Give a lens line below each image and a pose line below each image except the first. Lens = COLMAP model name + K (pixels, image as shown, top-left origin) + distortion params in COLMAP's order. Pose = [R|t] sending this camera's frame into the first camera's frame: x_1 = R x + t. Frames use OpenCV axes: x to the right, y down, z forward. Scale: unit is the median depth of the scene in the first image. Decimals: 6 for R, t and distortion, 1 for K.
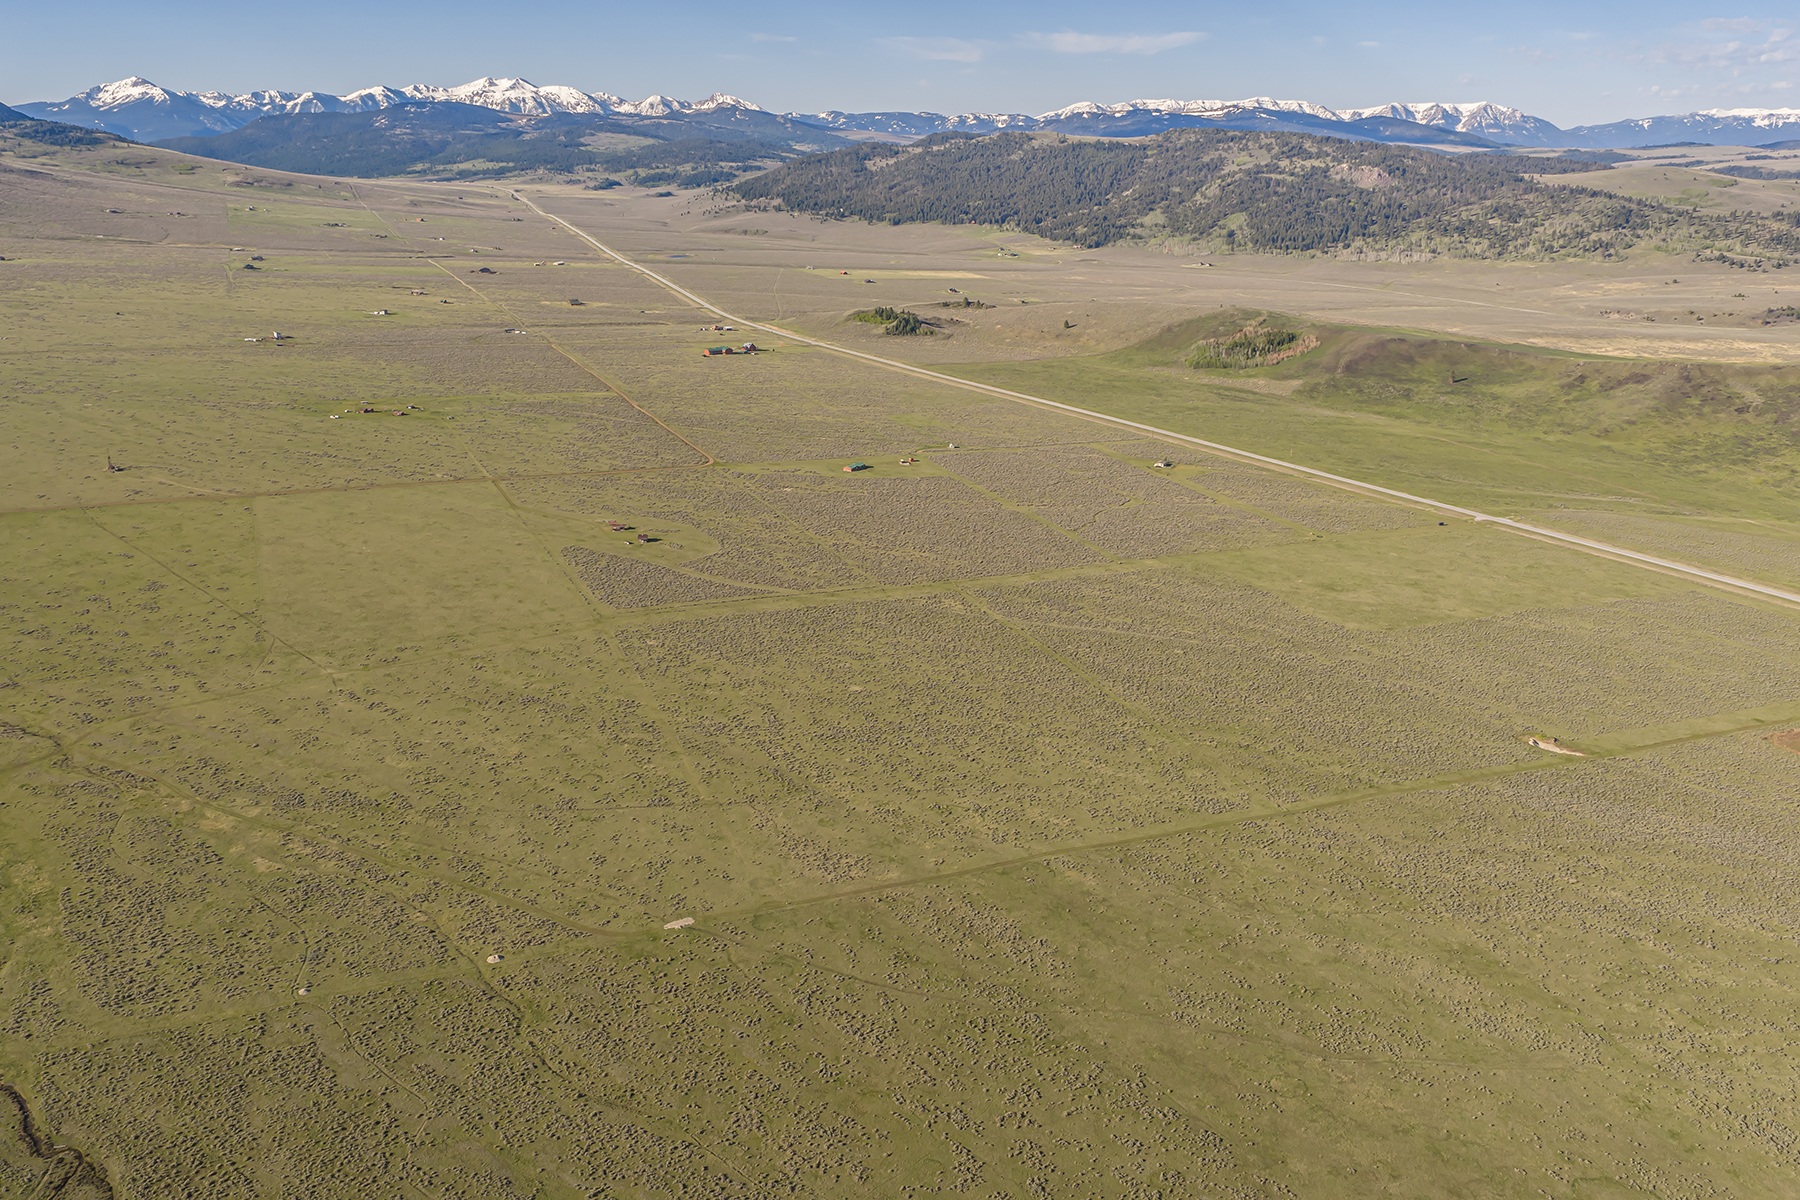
lens RADIAL K [[1490.5, 0, 908.8], [0, 1490.5, 613.8], [0, 0, 1]] dist [0.015174, -0.022706]
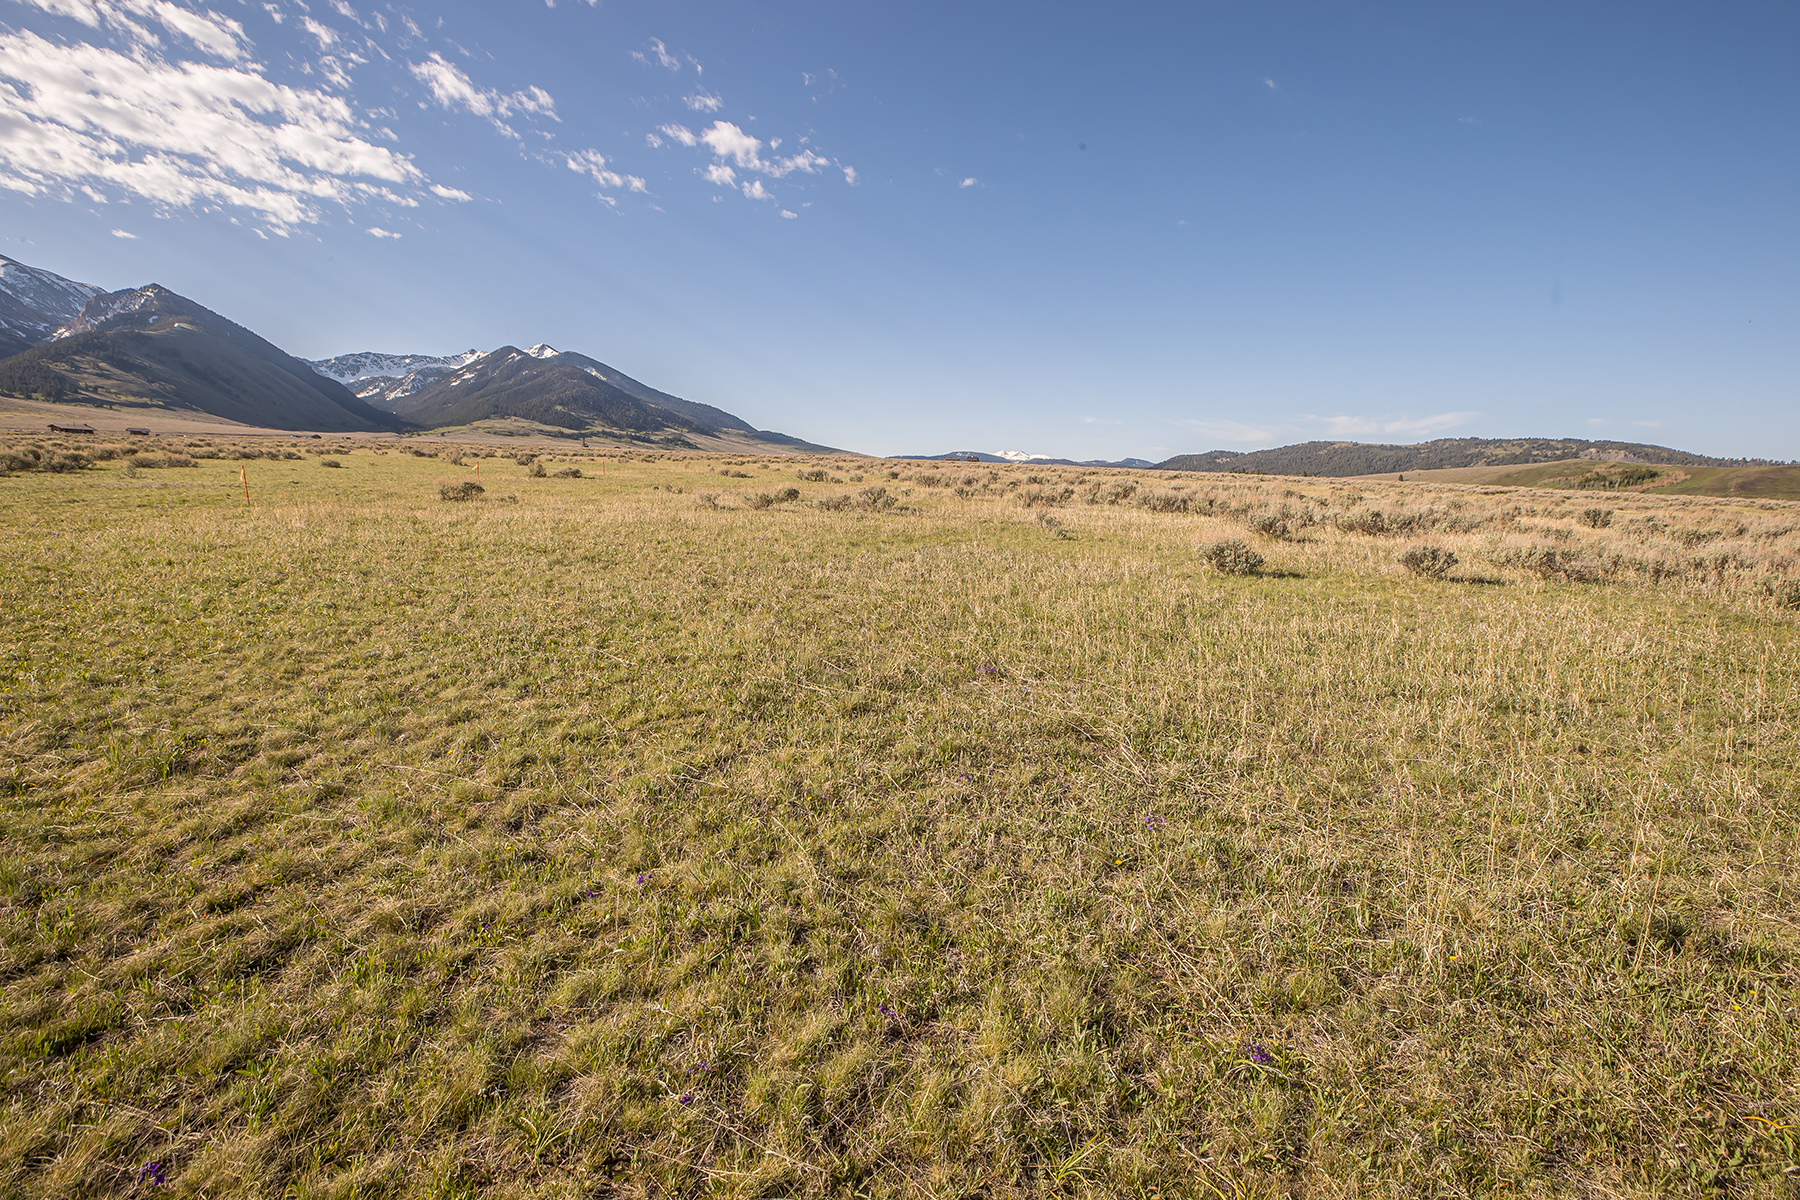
lens RADIAL K [[823.5, 0, 900.2], [0, 823.5, 588.1], [0, 0, 1]] dist [-0.044400, 0.012536]
pose [[0.926119, 0.065651, -0.371474, -0.019647], [-0.136550, 0.976303, -0.167890, 0.058208], [0.351649, 0.206211, 0.913138, 0.318939]]
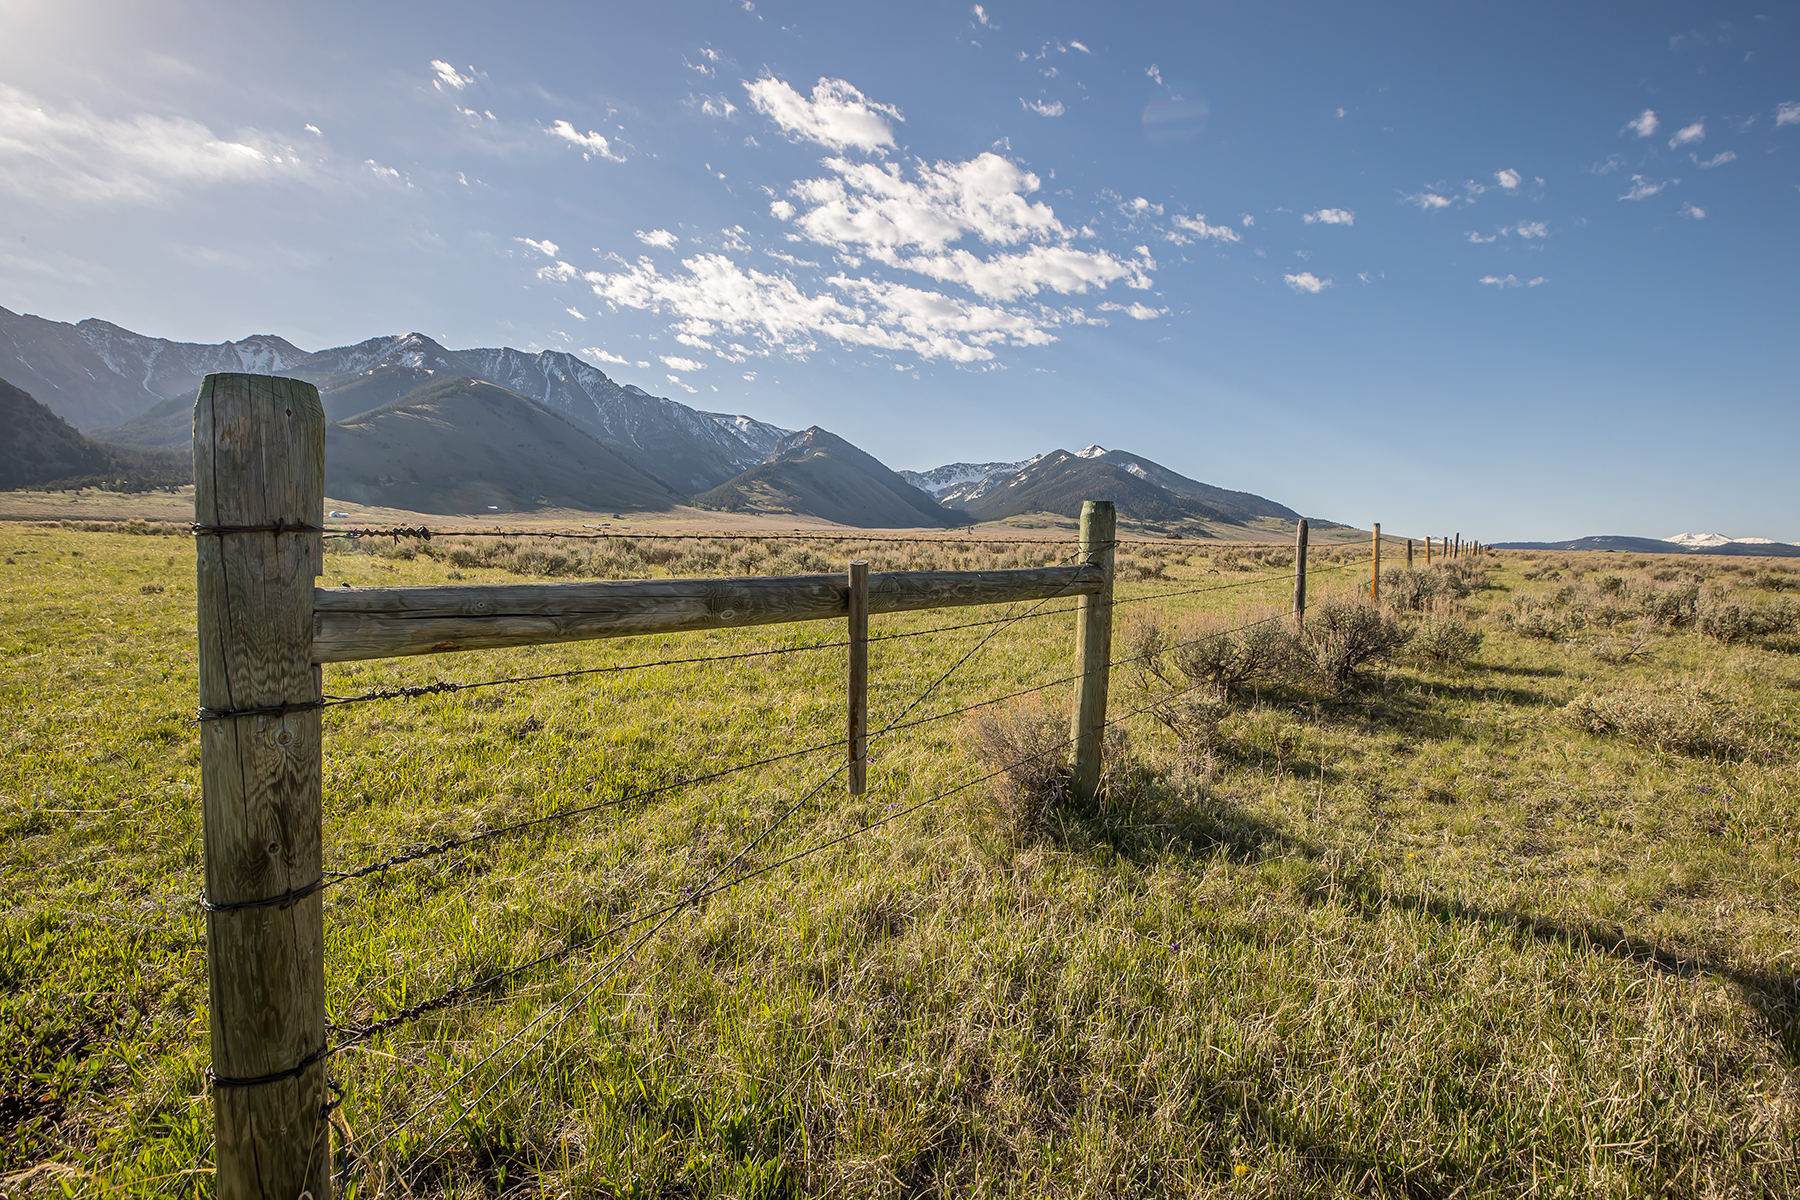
lens RADIAL K [[823.5, 0, 904.5], [0, 823.5, 585.1], [0, 0, 1]] dist [-0.044400, 0.012536]
pose [[0.499365, 0.034770, -0.865694, 0.092883], [-0.291433, 0.947711, -0.130045, 0.046958], [0.815905, 0.317231, 0.483386, 0.359618]]
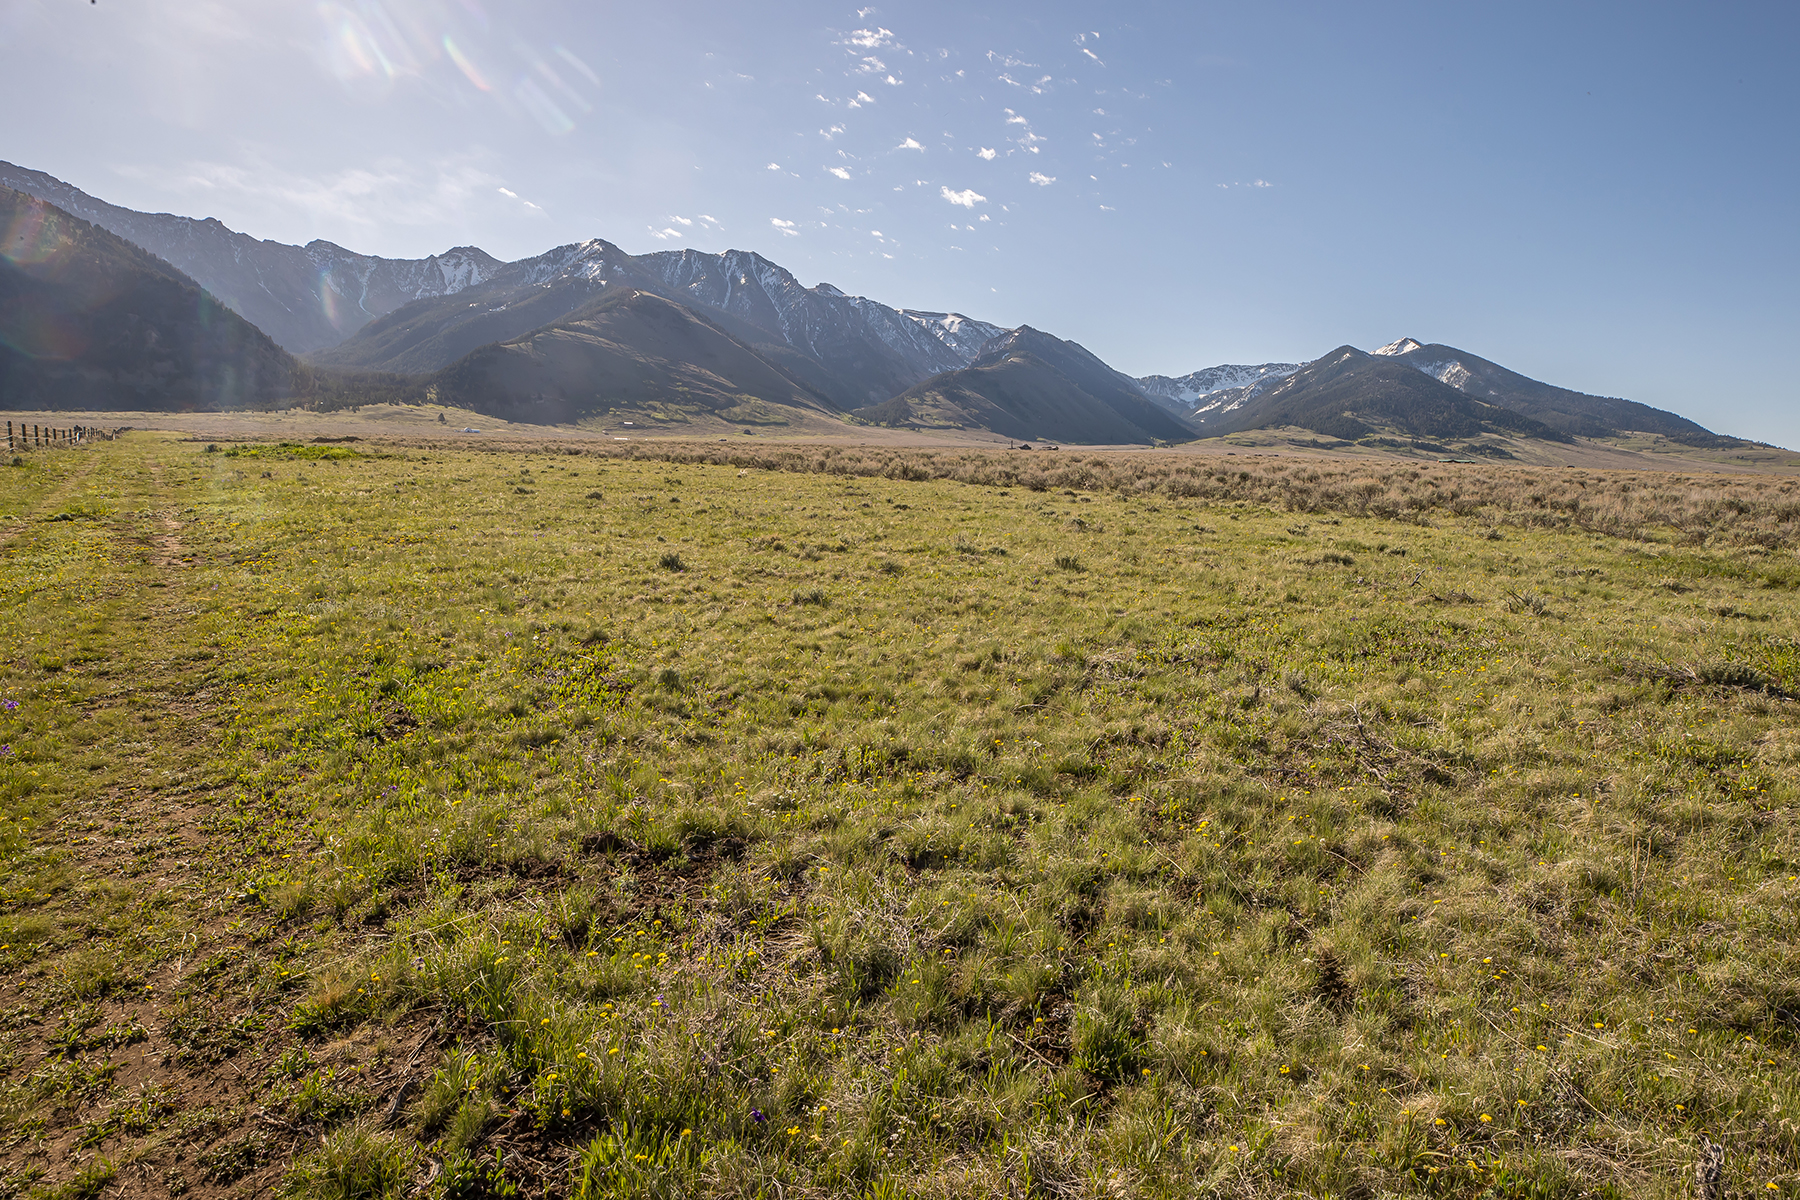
lens RADIAL K [[1005.9, 0, 903.6], [0, 1005.9, 590.7], [0, 0, 1]] dist [-0.022715, 0.007391]
pose [[0.240502, 0.112295, -0.964131, 0.266473], [-0.335038, 0.941842, 0.026124, 0.028203], [0.910993, 0.316738, 0.264138, 0.431873]]
